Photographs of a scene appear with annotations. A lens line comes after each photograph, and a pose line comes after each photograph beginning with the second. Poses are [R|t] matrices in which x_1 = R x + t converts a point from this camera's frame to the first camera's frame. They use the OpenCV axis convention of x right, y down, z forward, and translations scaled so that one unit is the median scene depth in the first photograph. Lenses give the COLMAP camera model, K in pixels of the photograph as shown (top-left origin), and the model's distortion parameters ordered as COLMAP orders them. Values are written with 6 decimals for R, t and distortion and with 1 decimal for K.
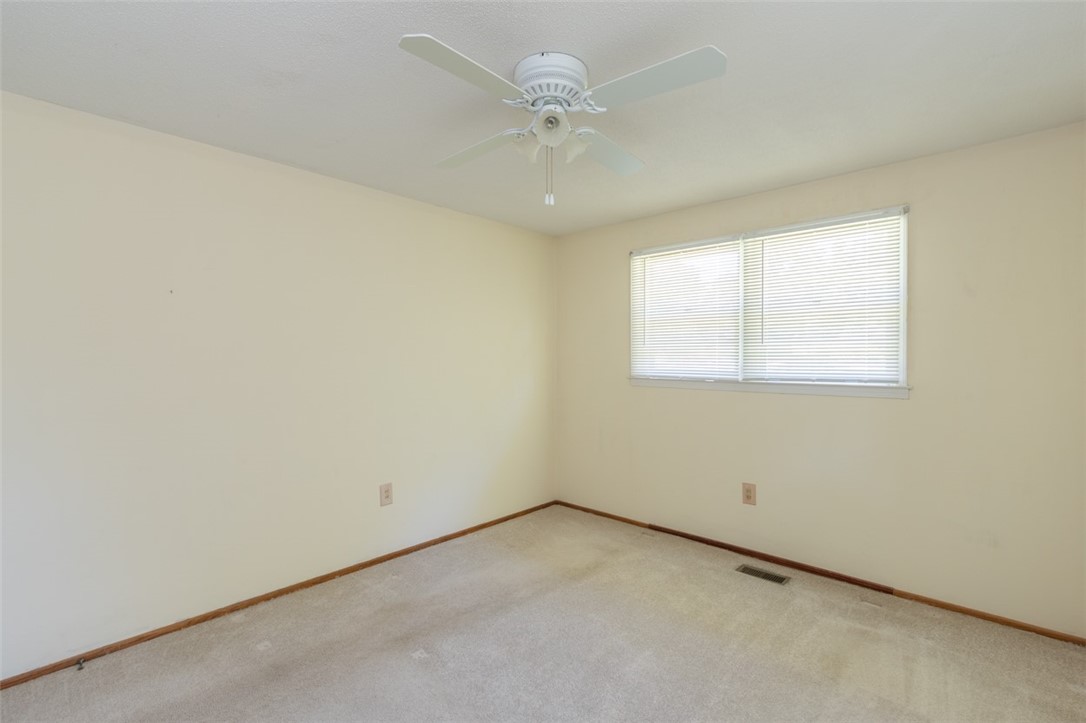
lens RADIAL K [[441.2, 0, 543.0], [0, 441.2, 361.5], [0, 0, 1]] dist [0.000600, 0.000153]
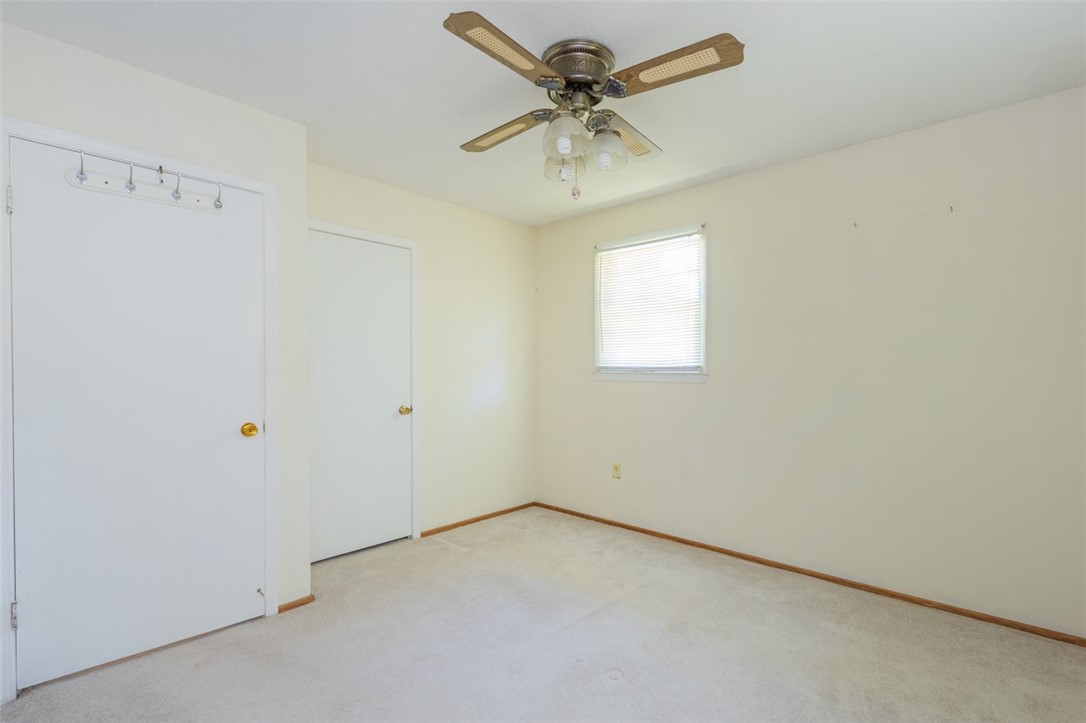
lens RADIAL K [[498.9, 0, 543.0], [0, 498.9, 361.5], [0, 0, 1]] dist [-0.001330, -0.000430]
pose [[0.997884, -0.027385, -0.058971, 0.143541], [0.027483, 0.999622, 0.000856, 0.003863], [0.058925, -0.002474, 0.998259, -0.119844]]
